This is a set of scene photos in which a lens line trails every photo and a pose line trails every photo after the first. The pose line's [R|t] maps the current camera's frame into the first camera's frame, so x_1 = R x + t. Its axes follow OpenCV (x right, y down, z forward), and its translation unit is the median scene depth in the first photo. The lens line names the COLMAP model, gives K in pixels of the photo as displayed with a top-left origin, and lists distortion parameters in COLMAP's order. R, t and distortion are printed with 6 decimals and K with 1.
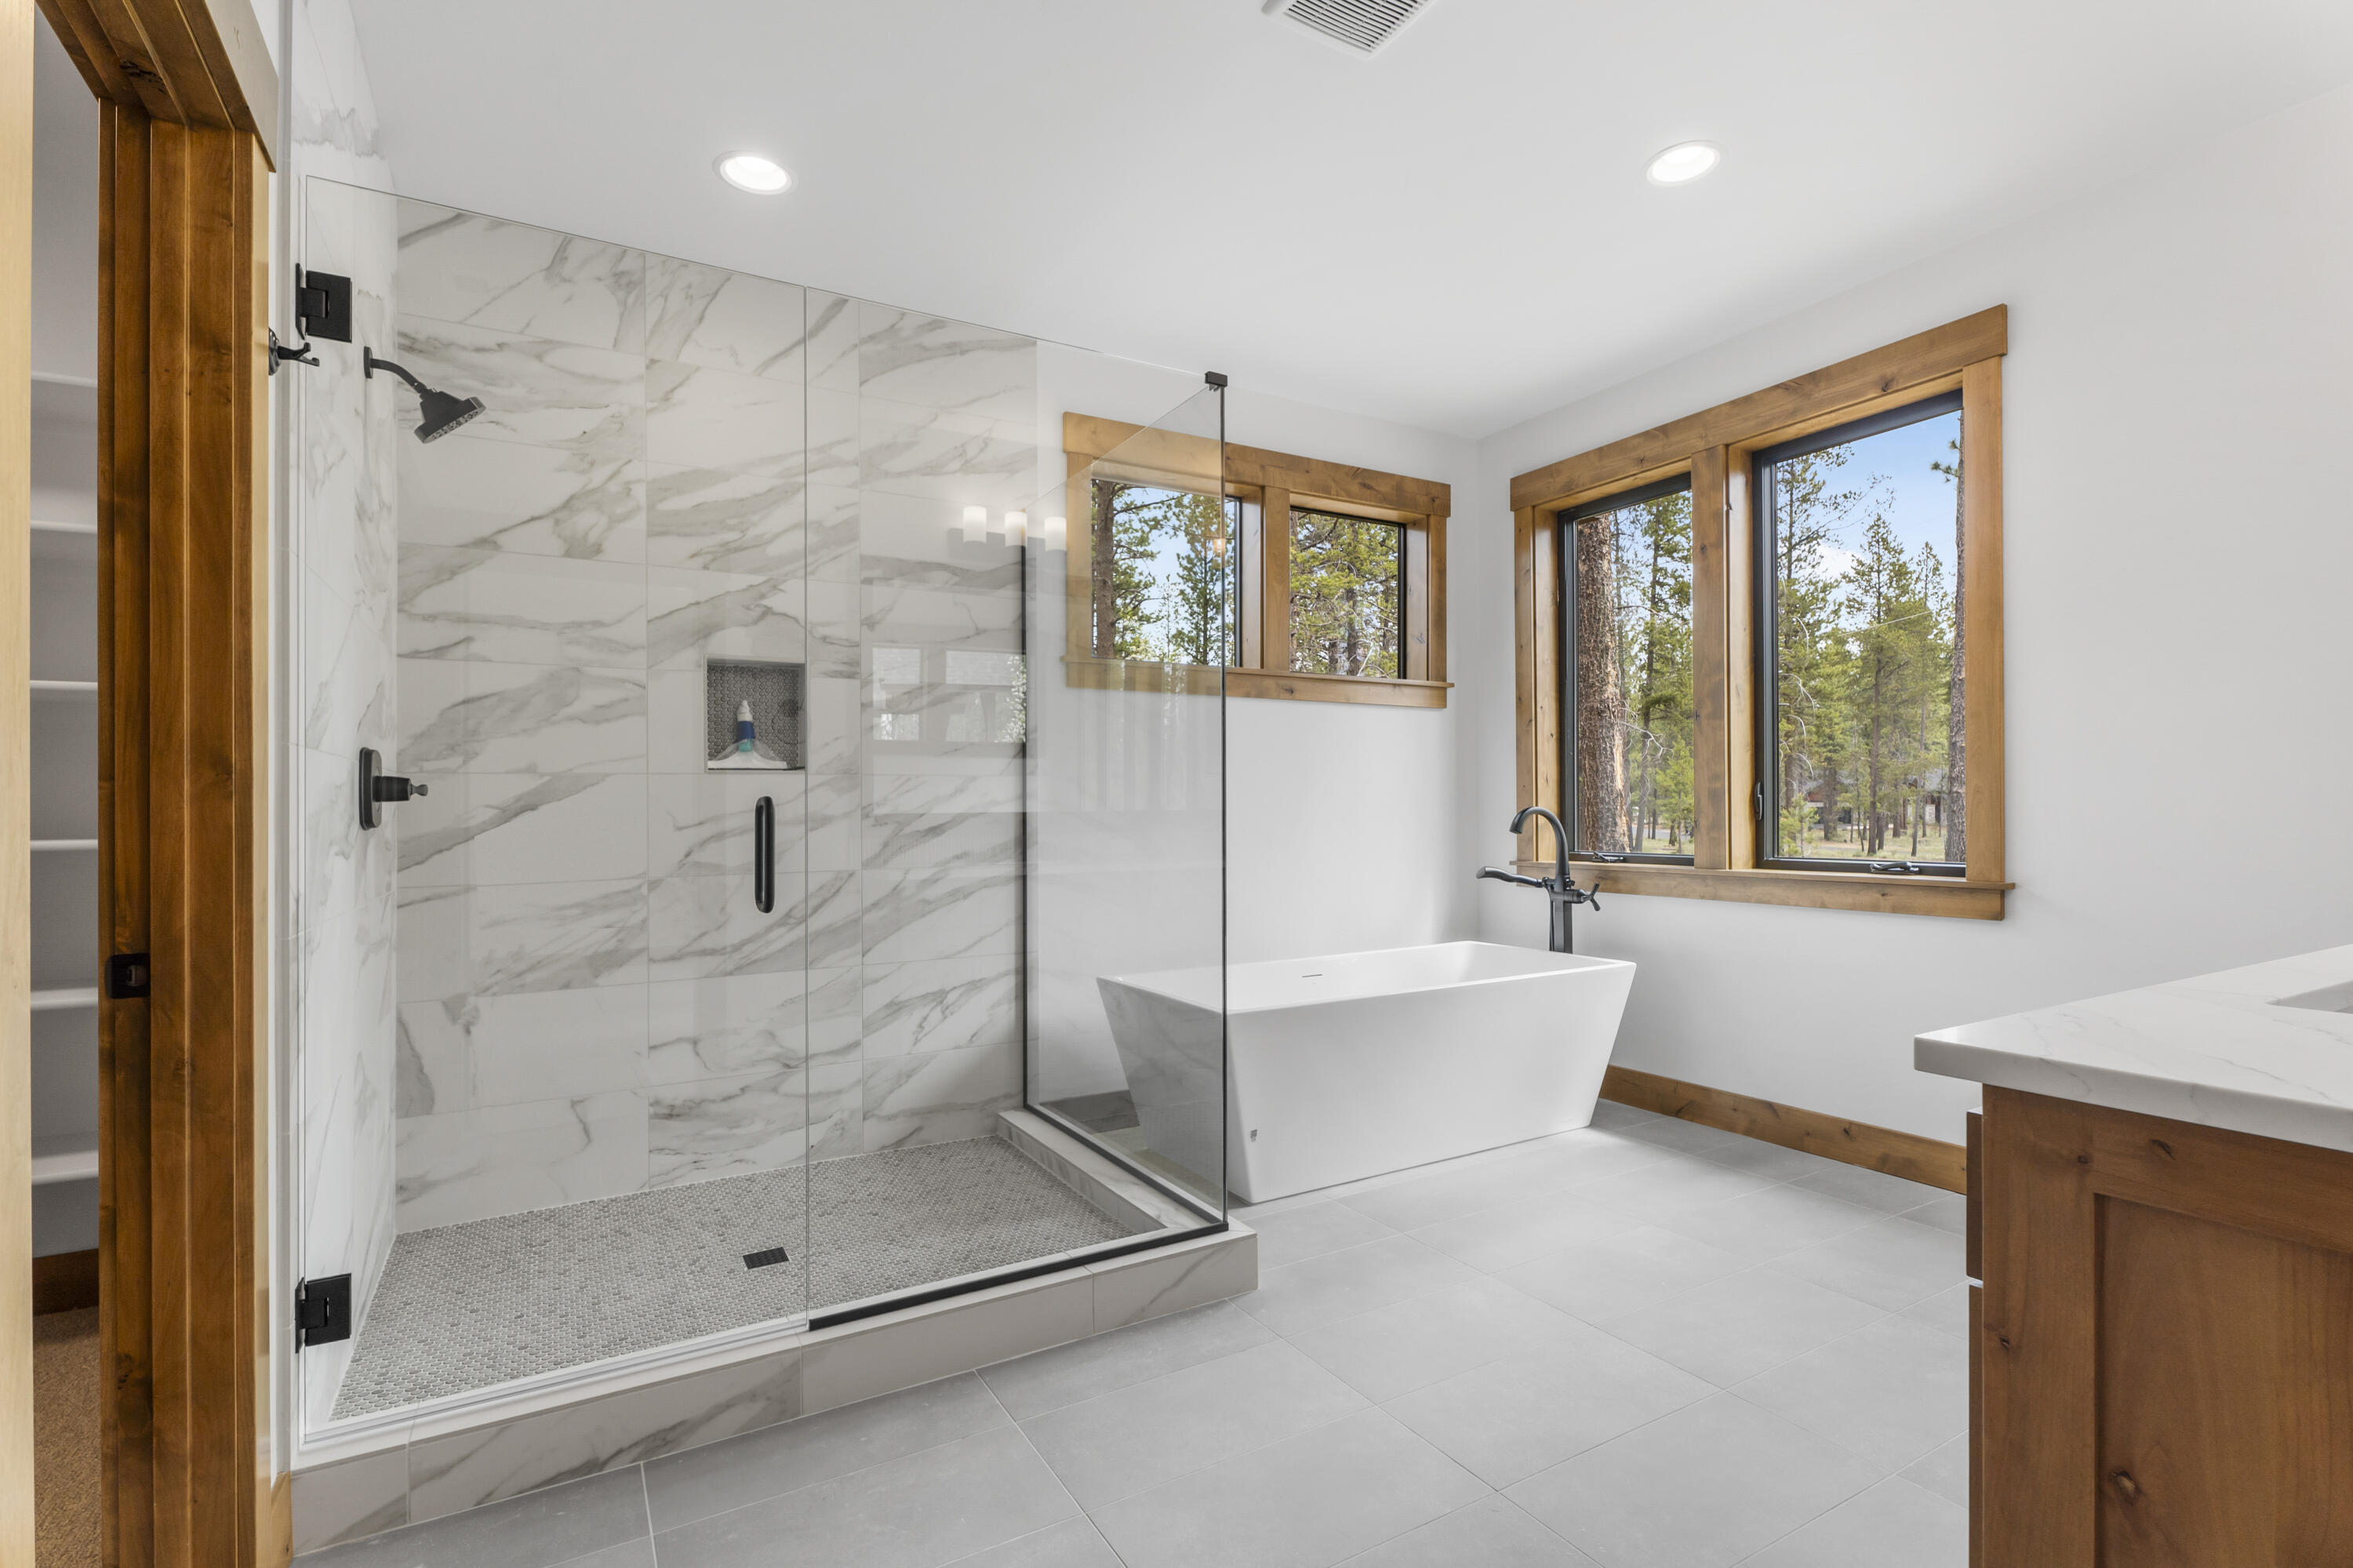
lens RADIAL K [[1079.7, 0, 1184.8], [0, 1079.7, 801.8], [0, 0, 1]] dist [0.007695, -0.003358]
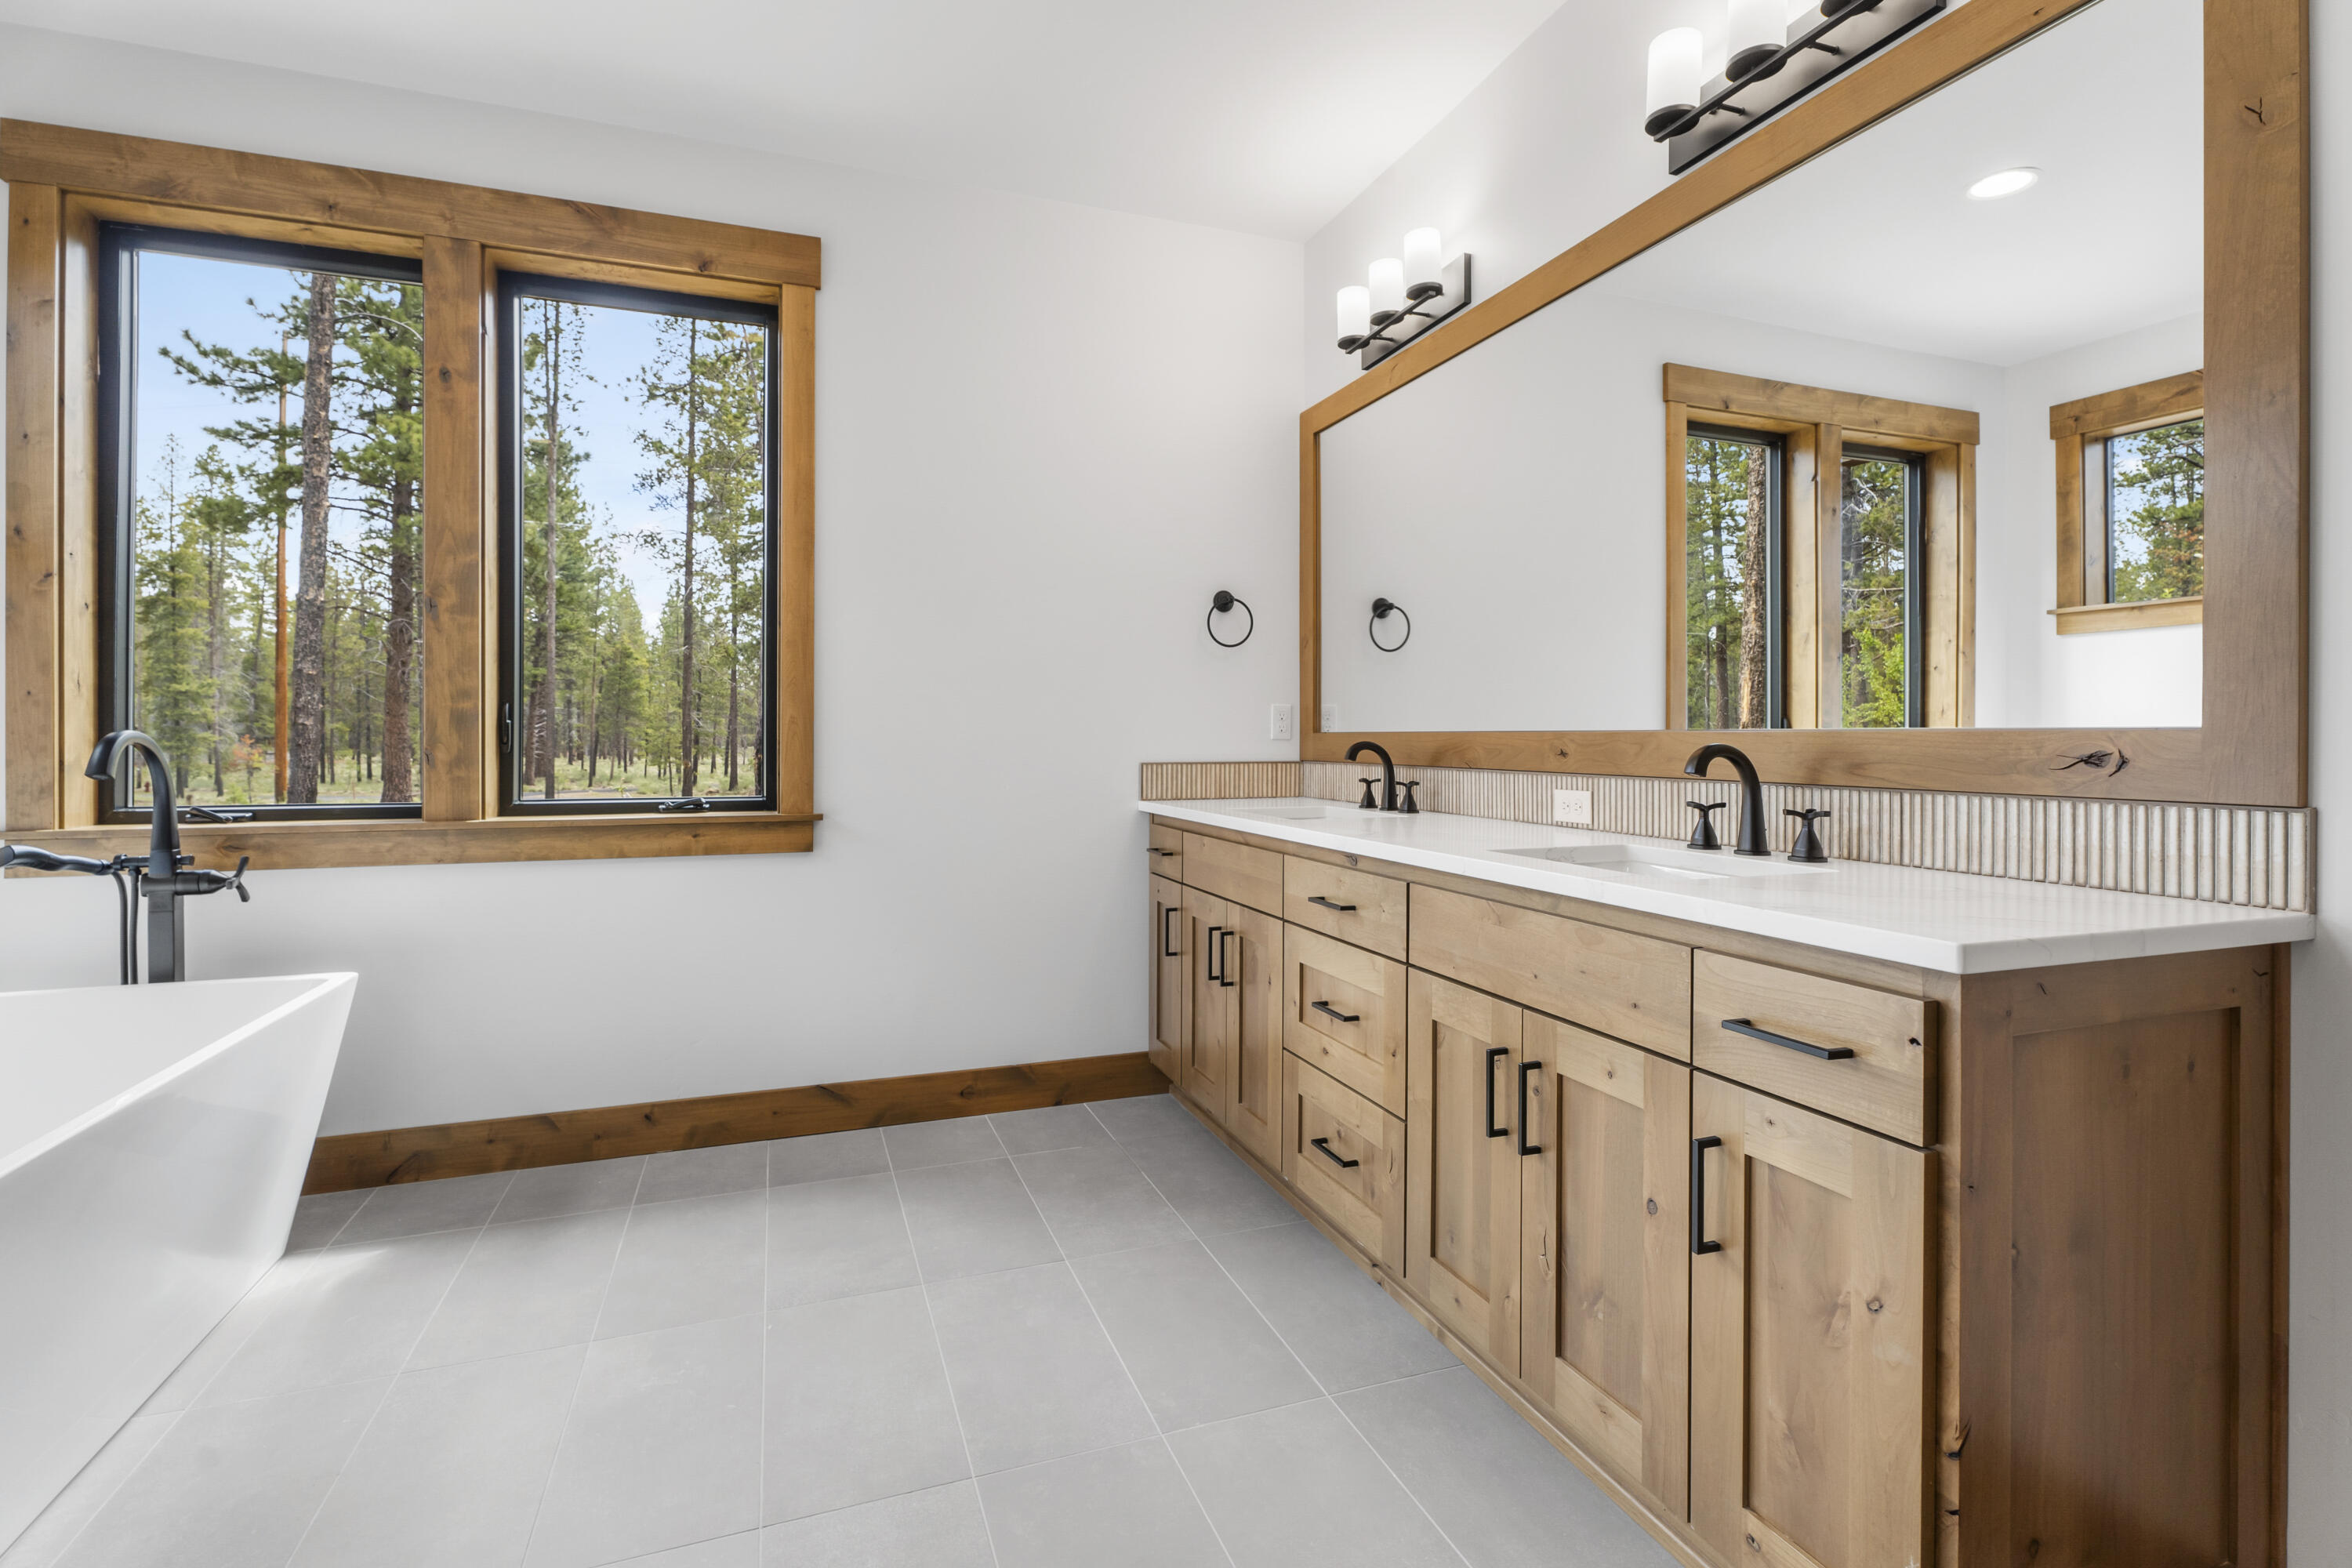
lens RADIAL K [[1079.2, 0, 1184.0], [0, 1079.2, 744.5], [0, 0, 1]] dist [0.007695, -0.003358]
pose [[0.192146, 0.004581, 0.981356, -0.133177], [-0.011314, 0.999933, -0.002453, 0.007501], [-0.981301, -0.010632, 0.192184, 0.388084]]
